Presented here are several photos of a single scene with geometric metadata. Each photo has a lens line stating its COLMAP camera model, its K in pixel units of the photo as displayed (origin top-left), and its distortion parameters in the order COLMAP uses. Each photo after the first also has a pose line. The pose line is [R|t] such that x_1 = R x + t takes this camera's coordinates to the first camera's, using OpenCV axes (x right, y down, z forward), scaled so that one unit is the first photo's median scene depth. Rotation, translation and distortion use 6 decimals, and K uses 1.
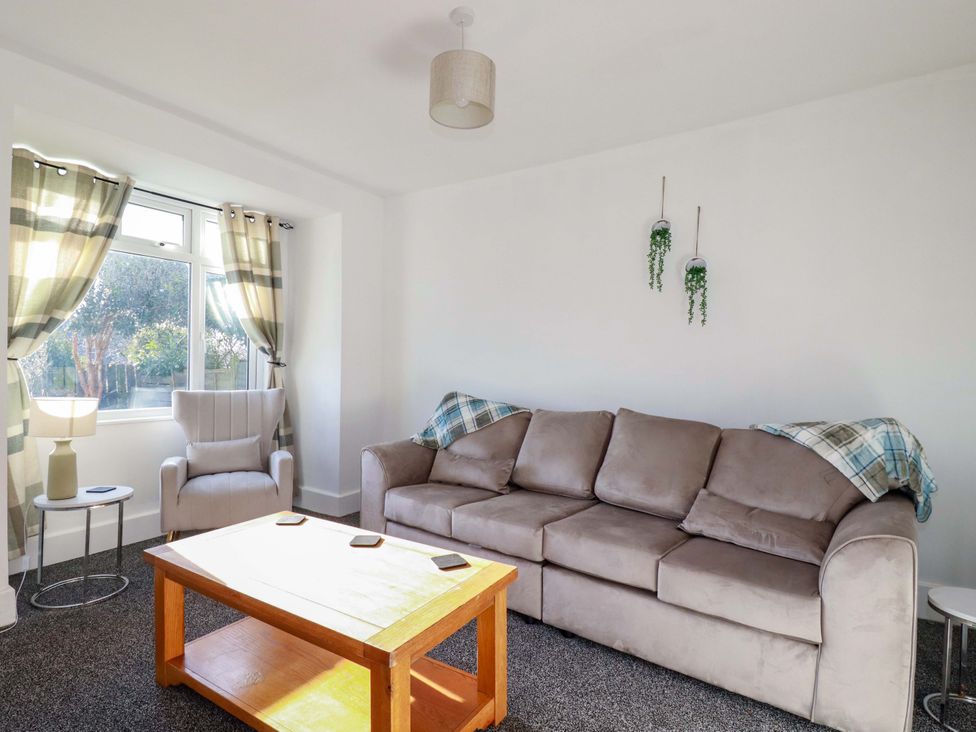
lens RADIAL K [[528.3, 0, 488.0], [0, 528.3, 366.0], [0, 0, 1]] dist [-0.000065, -0.000079]
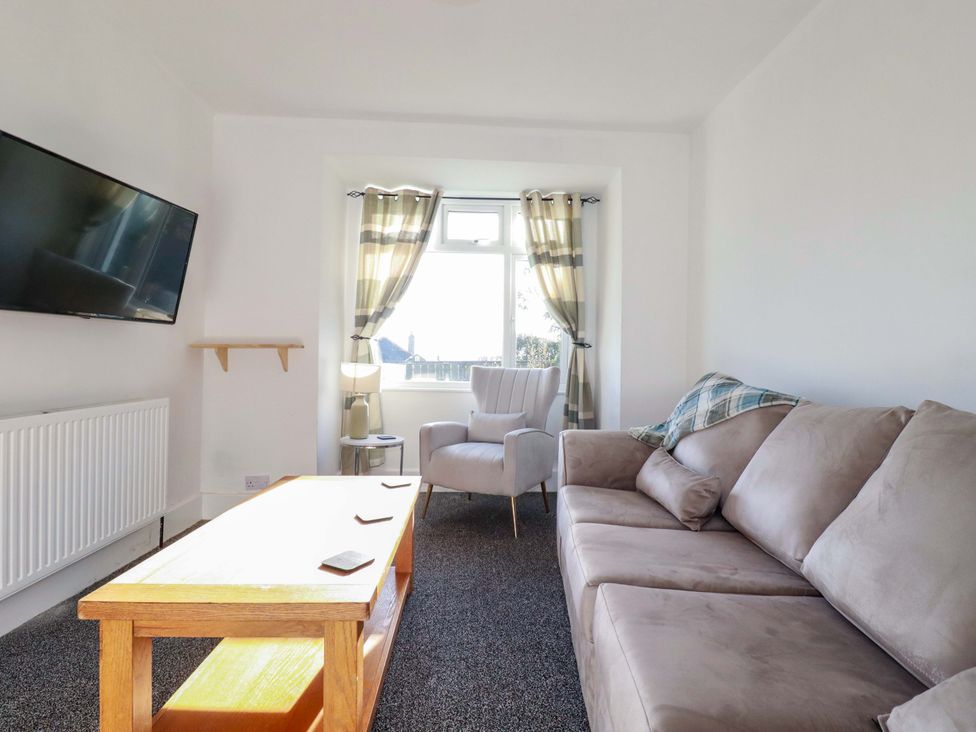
lens RADIAL K [[521.6, 0, 488.1], [0, 521.6, 353.3], [0, 0, 1]] dist [0.056132, 0.000107]
pose [[0.566484, -0.013620, -0.823960, 0.341362], [-0.015177, 0.999521, -0.026957, 0.047139], [0.823933, 0.027776, 0.566007, 0.372999]]
